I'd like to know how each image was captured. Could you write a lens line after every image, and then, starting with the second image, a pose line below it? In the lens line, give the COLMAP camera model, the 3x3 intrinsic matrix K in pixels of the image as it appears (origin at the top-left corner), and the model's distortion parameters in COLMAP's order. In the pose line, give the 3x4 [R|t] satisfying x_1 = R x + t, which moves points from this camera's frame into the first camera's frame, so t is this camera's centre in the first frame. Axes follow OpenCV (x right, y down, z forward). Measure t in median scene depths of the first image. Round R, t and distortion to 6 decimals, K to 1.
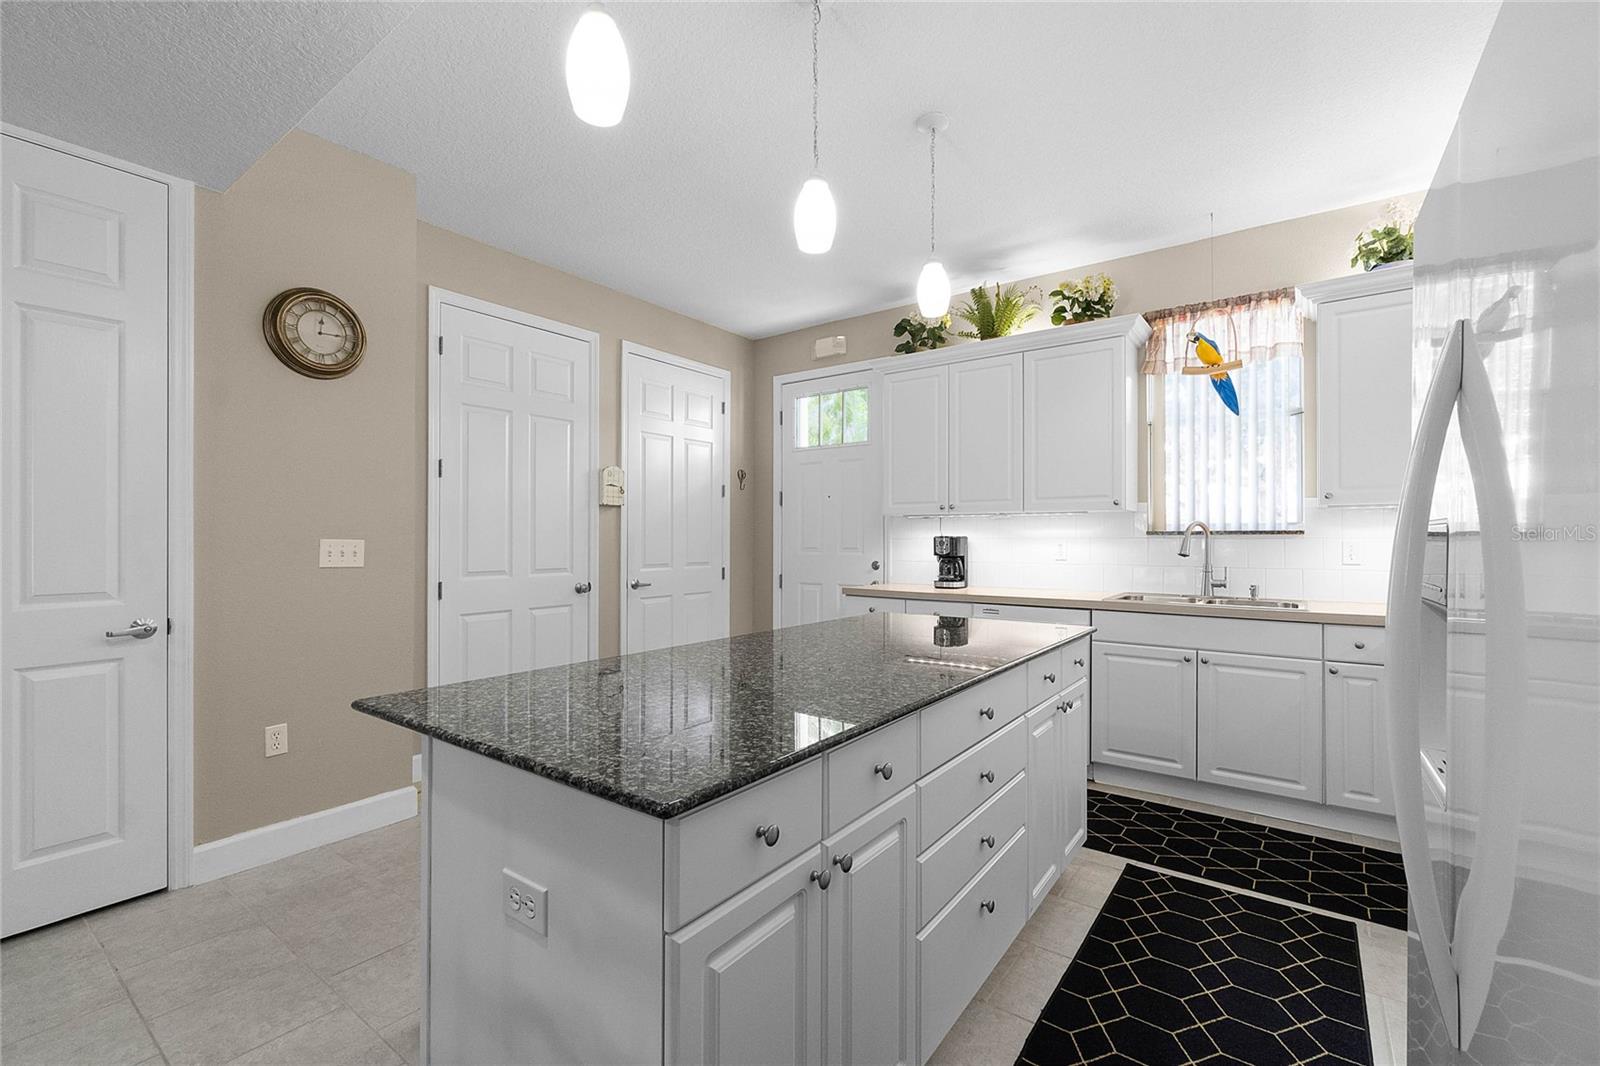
lens RADIAL K [[687.6, 0, 786.1], [0, 687.6, 523.0], [0, 0, 1]] dist [-0.005452, 0.002627]
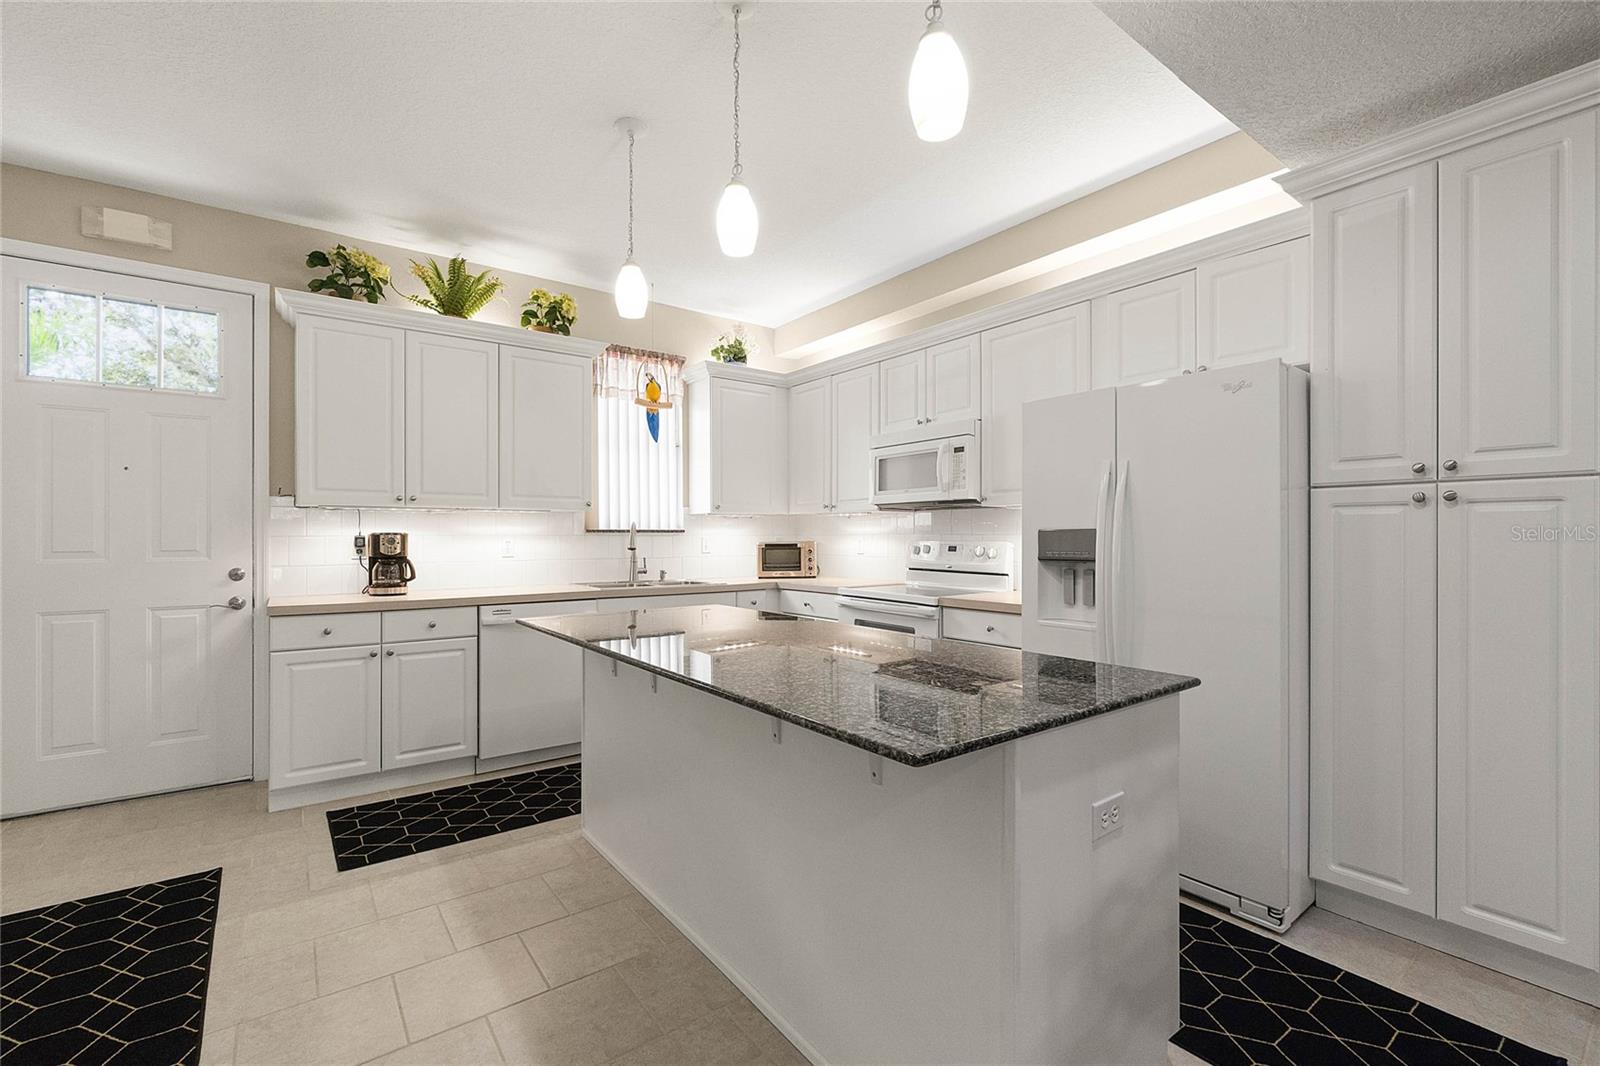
lens RADIAL K [[687.6, 0, 787.0], [0, 687.6, 536.8], [0, 0, 1]] dist [-0.005452, 0.002627]
pose [[0.286333, -0.004765, 0.958118, -0.452095], [-0.023554, 0.999650, 0.012011, 0.001907], [-0.957840, -0.026007, 0.286121, 0.312002]]
